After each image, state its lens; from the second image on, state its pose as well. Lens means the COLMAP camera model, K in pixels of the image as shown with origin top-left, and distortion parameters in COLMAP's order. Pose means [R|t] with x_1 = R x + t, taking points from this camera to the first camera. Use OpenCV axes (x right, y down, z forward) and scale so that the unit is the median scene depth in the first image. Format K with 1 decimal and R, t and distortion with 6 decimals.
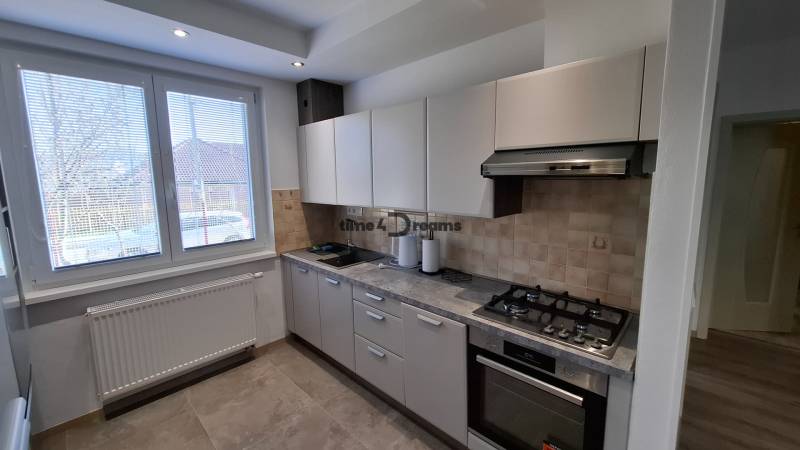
lens RADIAL K [[321.9, 0, 400.0], [0, 321.9, 225.0], [0, 0, 1]] dist [0.000333, 0.000062]
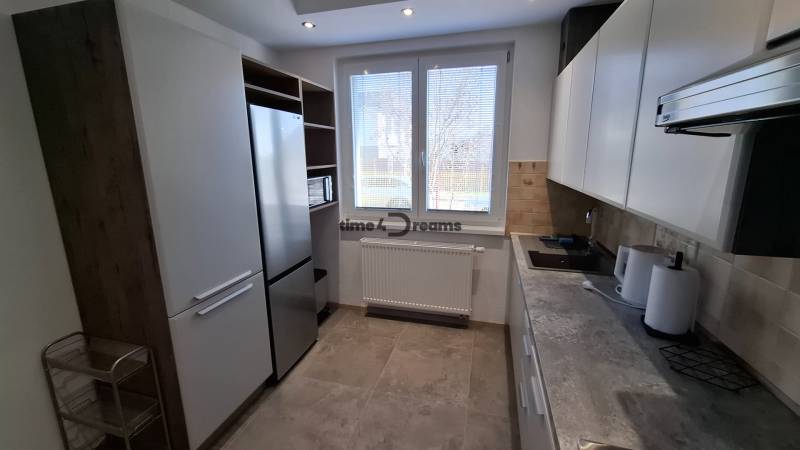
lens RADIAL K [[318.2, 0, 398.0], [0, 318.2, 221.3], [0, 0, 1]] dist [0.001906, 0.000322]
pose [[0.470773, 0.192019, -0.861105, 0.317734], [-0.131727, 0.980386, 0.146602, -0.044267], [0.872365, 0.044415, 0.486833, 0.405052]]
